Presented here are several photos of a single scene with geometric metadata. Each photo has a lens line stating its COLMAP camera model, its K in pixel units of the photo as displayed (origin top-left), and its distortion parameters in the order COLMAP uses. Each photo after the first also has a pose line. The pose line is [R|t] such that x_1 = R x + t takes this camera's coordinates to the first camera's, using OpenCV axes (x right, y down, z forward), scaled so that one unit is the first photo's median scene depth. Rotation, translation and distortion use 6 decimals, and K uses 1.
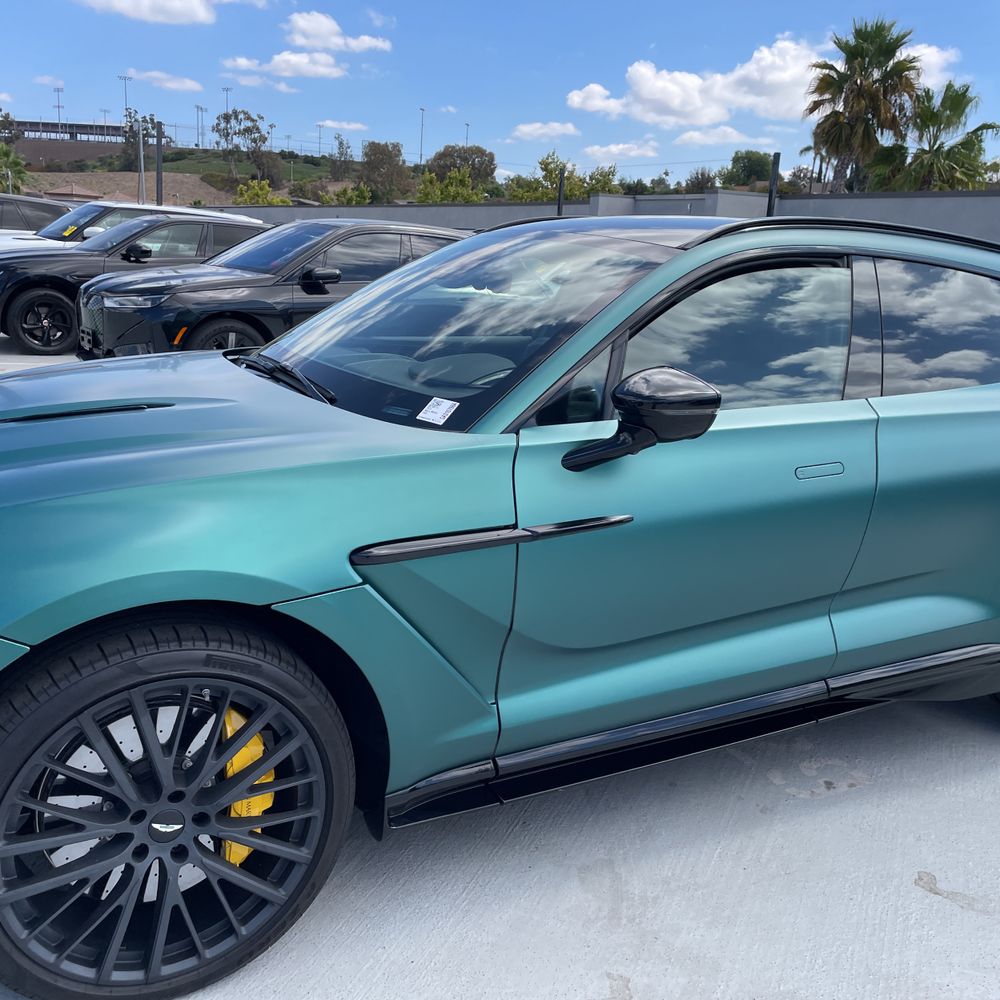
lens RADIAL K [[1025.0, 0, 520.0], [0, 1025.0, 482.1], [0, 0, 1]] dist [0.026377, 0.000000]
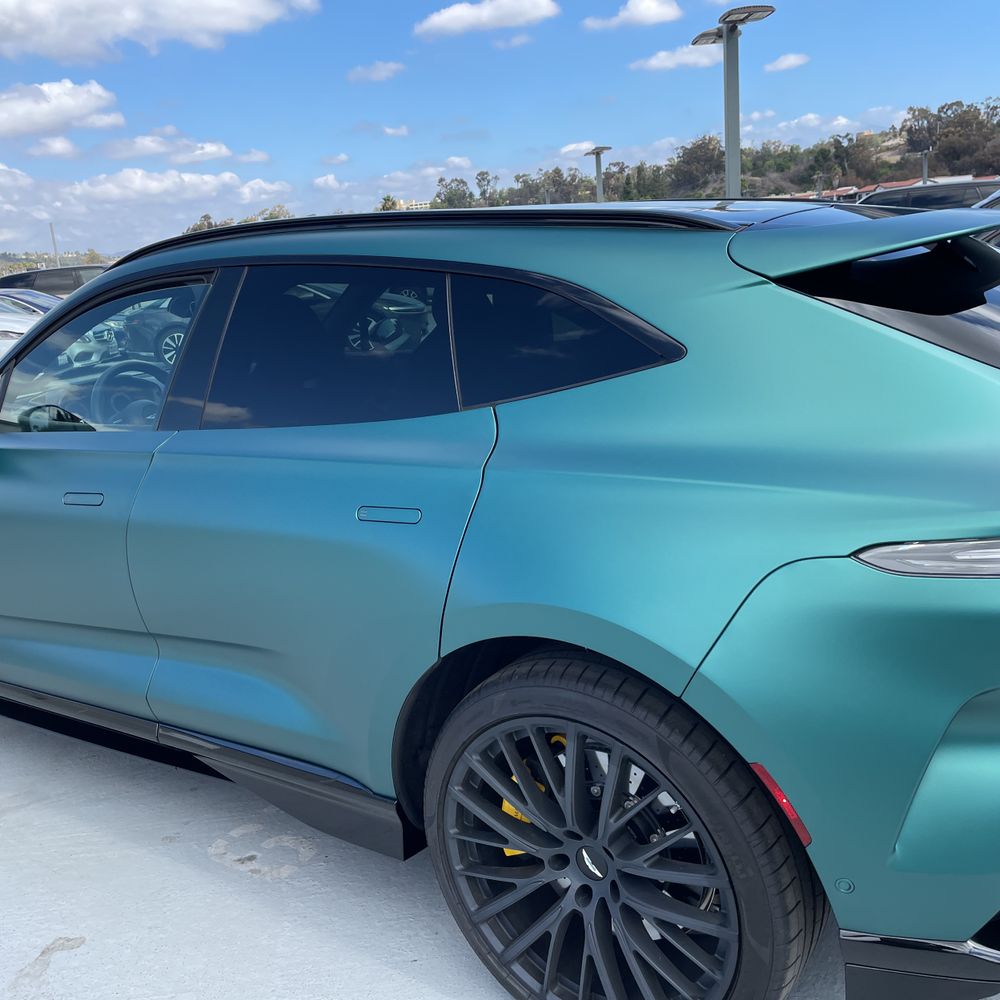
lens RADIAL K [[1025.0, 0, 490.2], [0, 1025.0, 500.2], [0, 0, 1]] dist [0.026377, 0.000000]
pose [[0.434129, 0.114850, -0.893500, 1.352877], [-0.082361, 0.992746, 0.087590, -0.130477], [0.897078, 0.035564, 0.440439, 0.917294]]
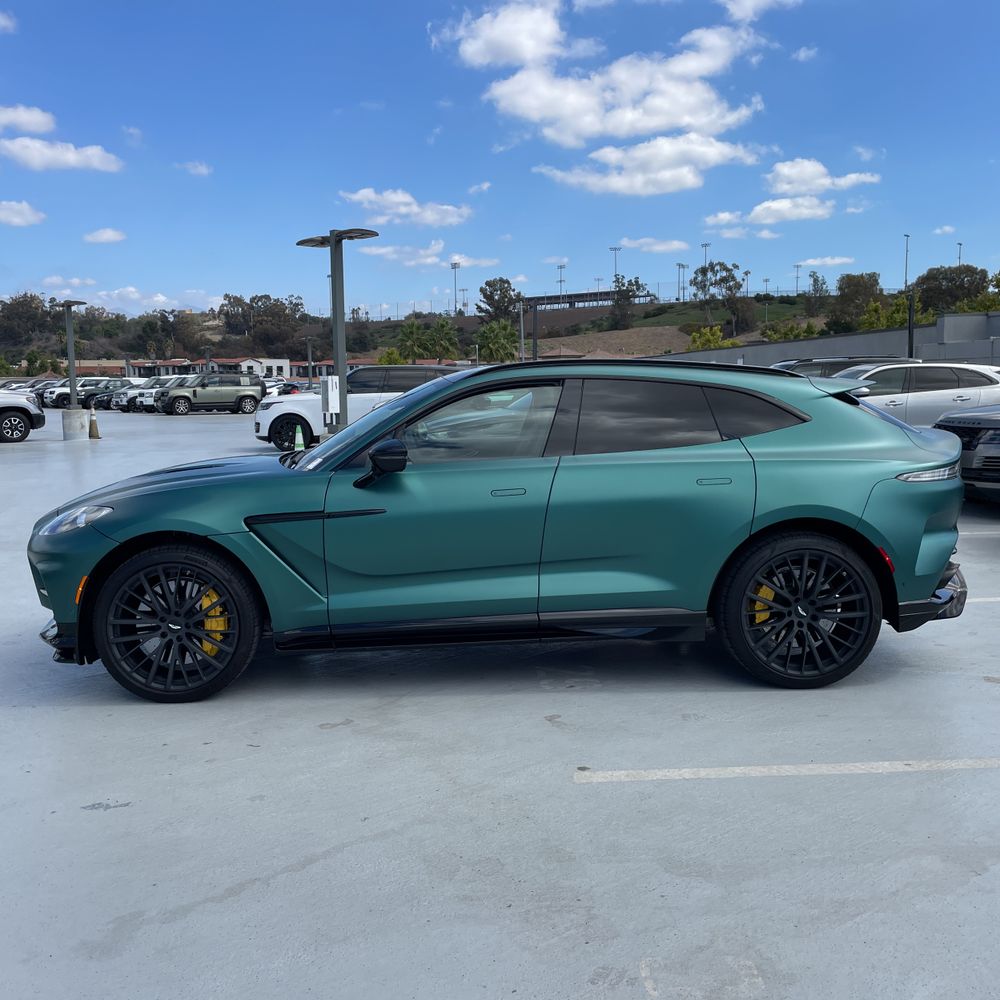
lens RADIAL K [[1025.0, 0, 500.6], [0, 1025.0, 496.1], [0, 0, 1]] dist [0.026377, 0.000000]
pose [[0.887594, -0.024392, -0.459981, 1.144359], [-0.030192, 0.993369, -0.110936, 0.202971], [0.459637, 0.112354, 0.880971, -0.664146]]
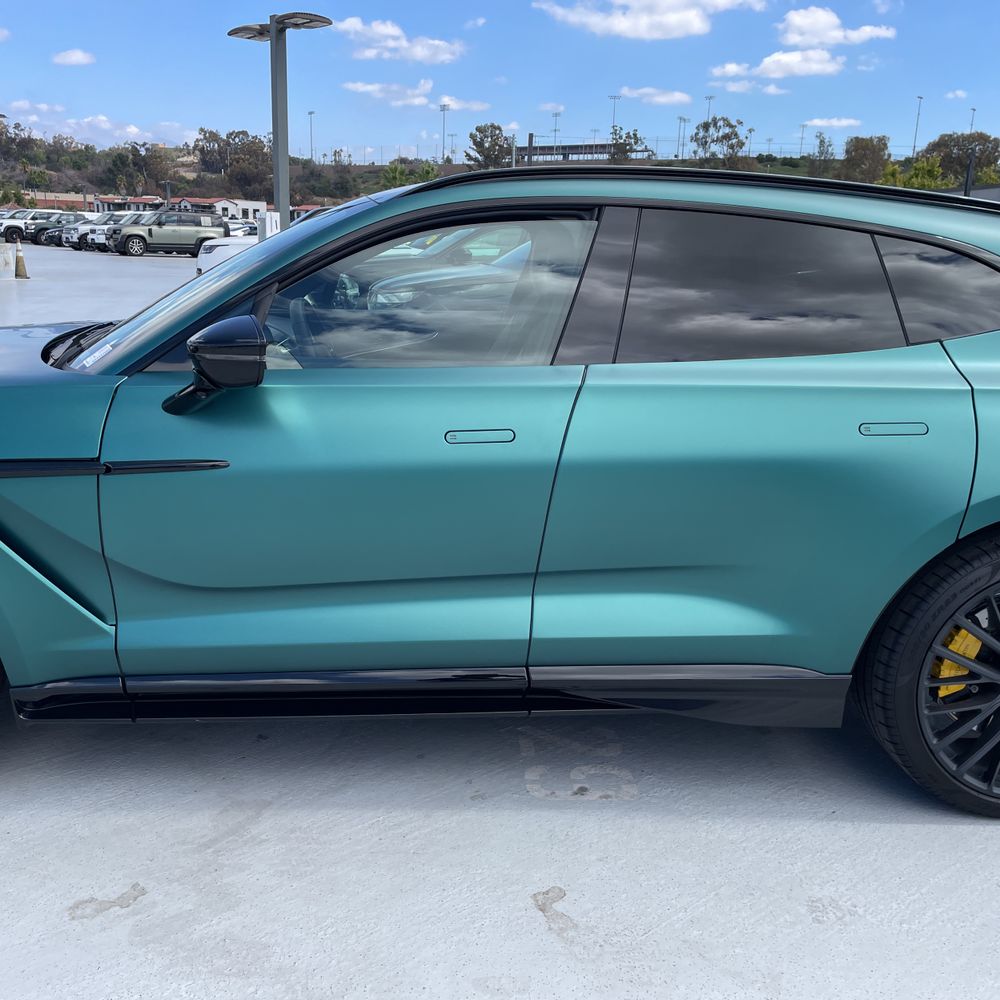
lens RADIAL K [[1025.0, 0, 493.1], [0, 1025.0, 504.2], [0, 0, 1]] dist [0.026377, 0.000000]
pose [[0.892316, 0.077855, -0.444647, 0.721515], [-0.071373, 0.996958, 0.031329, 0.019711], [0.445733, 0.003781, 0.895158, 0.171390]]
